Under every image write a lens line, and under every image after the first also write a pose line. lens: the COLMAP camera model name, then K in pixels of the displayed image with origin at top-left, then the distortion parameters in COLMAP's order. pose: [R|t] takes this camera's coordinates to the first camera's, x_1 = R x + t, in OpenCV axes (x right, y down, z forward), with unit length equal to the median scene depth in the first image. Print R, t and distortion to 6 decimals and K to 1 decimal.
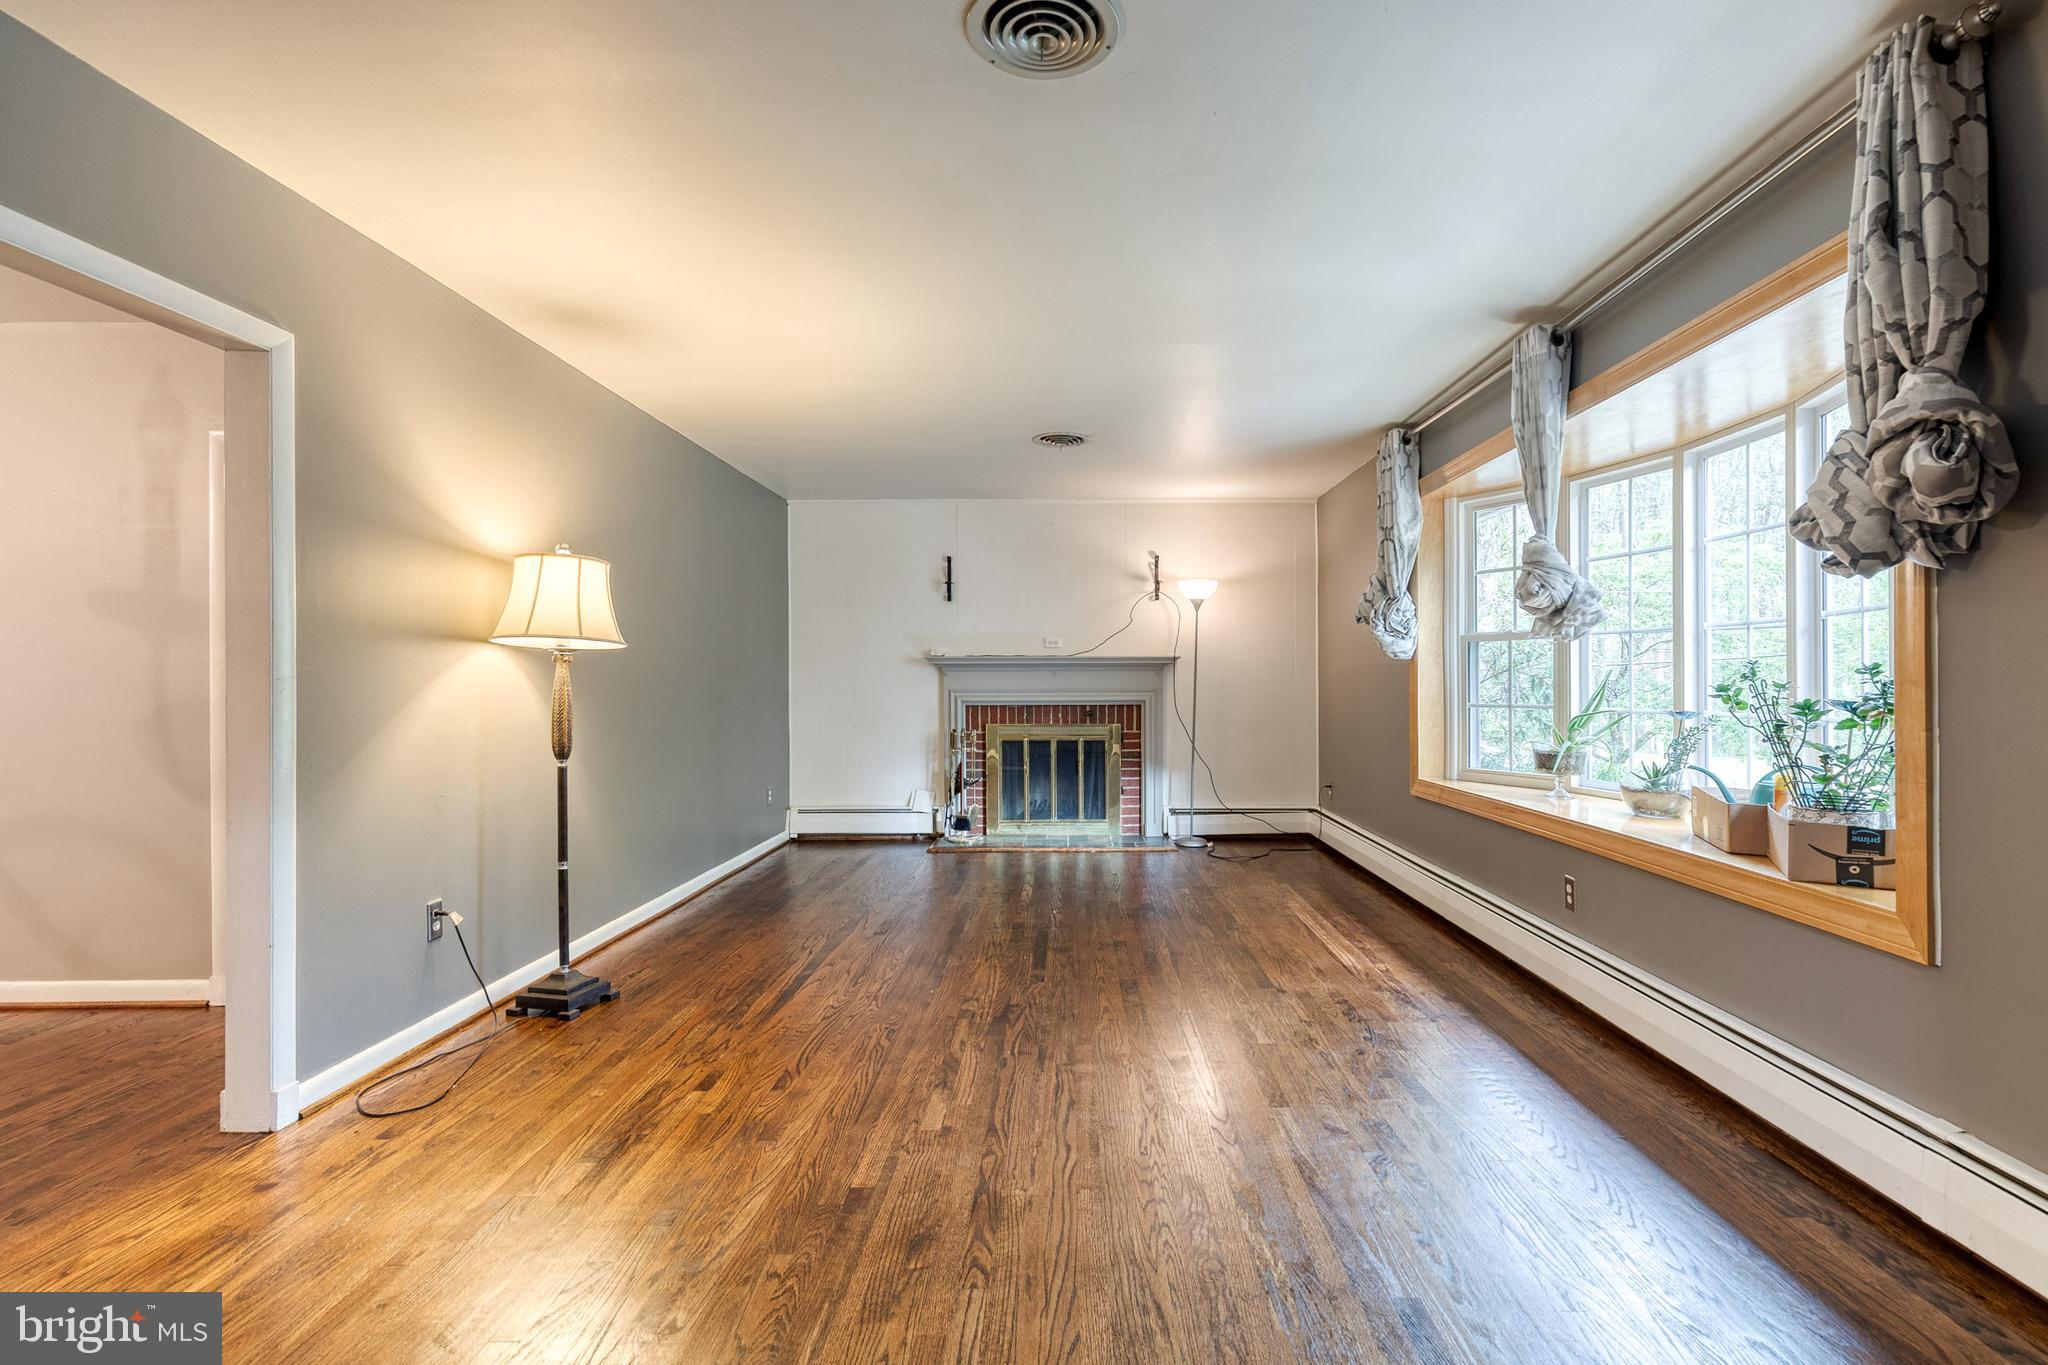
lens RADIAL K [[929.1, 0, 1050.9], [0, 929.1, 674.5], [0, 0, 1]] dist [0.010939, -0.001098]
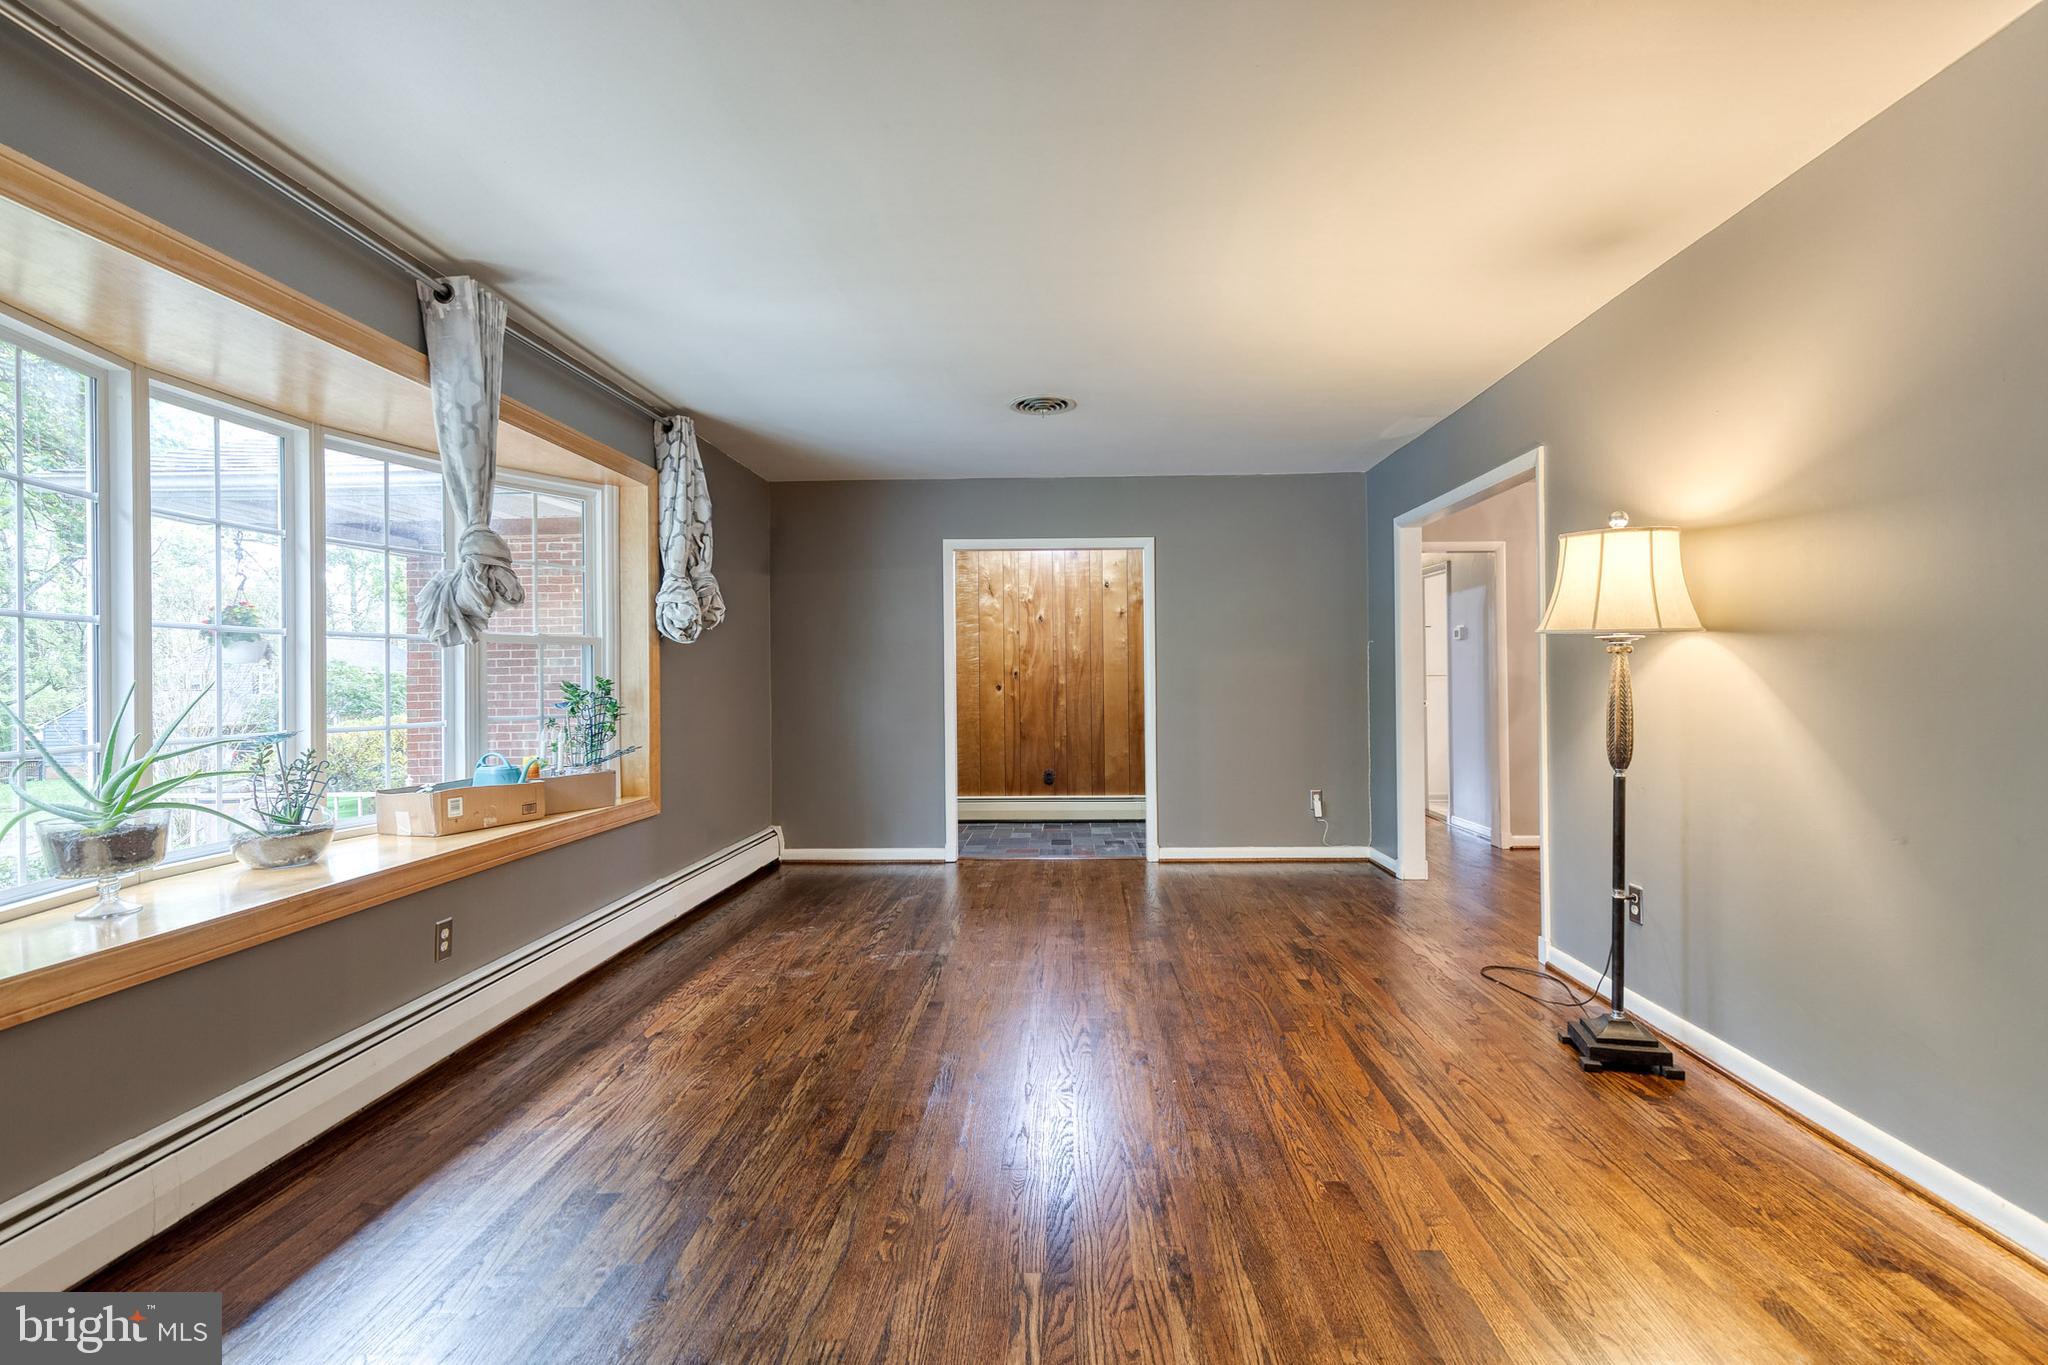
lens RADIAL K [[929.1, 0, 1041.8], [0, 929.1, 675.3], [0, 0, 1]] dist [0.010939, -0.001098]
pose [[-0.999673, 0.016004, 0.019950, -0.020765], [0.015806, 0.999824, -0.010068, 0.006481], [-0.020108, -0.009749, -0.999750, 1.854121]]
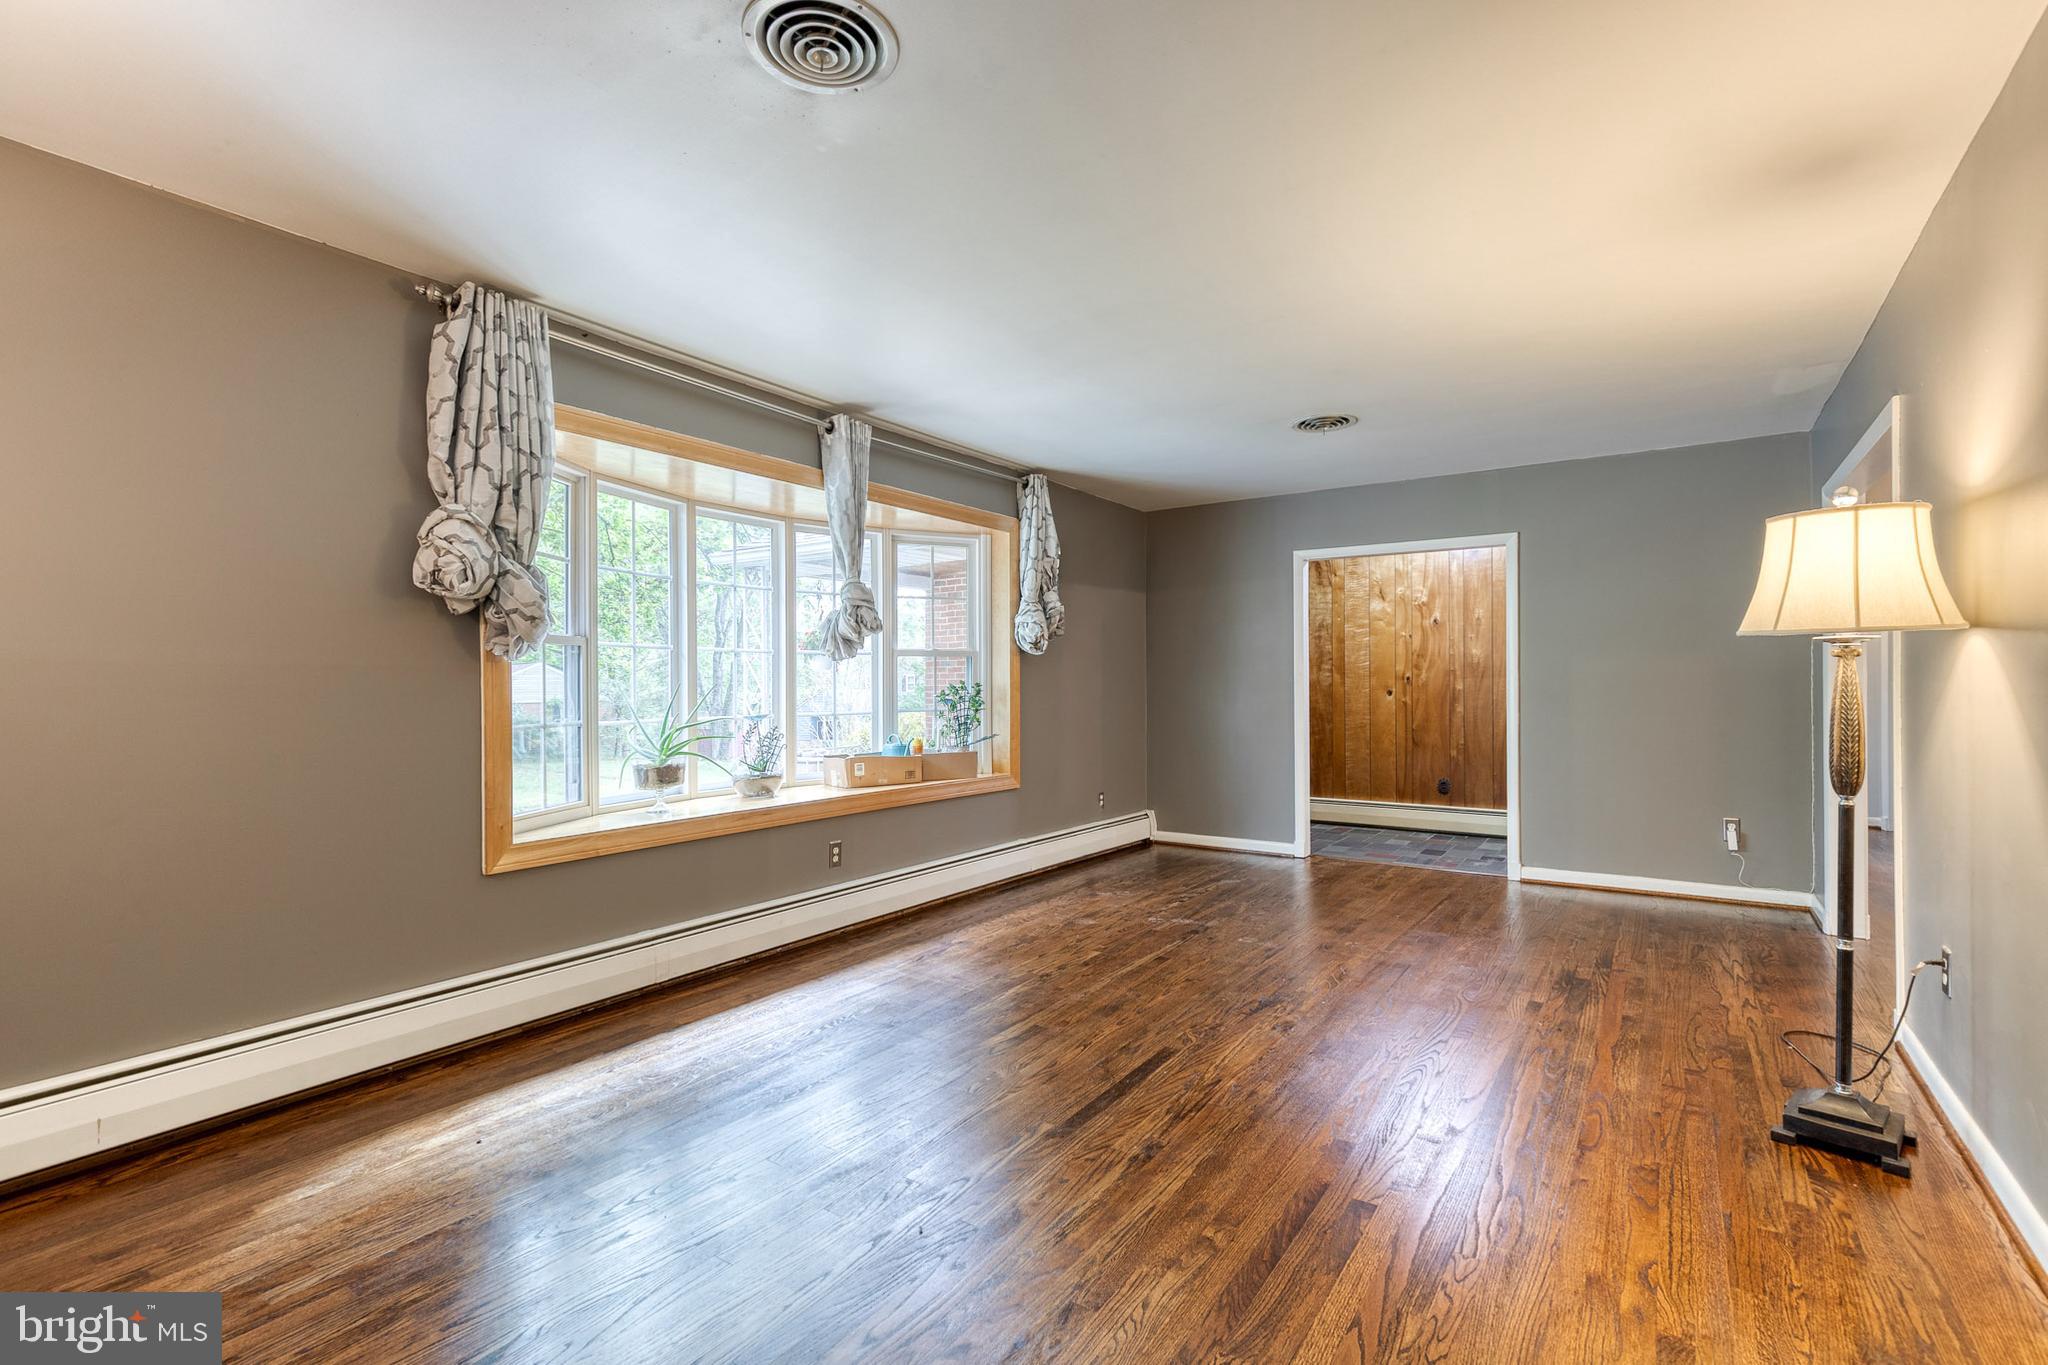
lens RADIAL K [[929.1, 0, 1042.8], [0, 929.1, 684.1], [0, 0, 1]] dist [0.010939, -0.001098]
pose [[-0.833537, 0.010710, 0.552359, -0.409482], [0.005645, 0.999925, -0.010871, 0.011193], [-0.552434, -0.005943, -0.833535, 1.923877]]
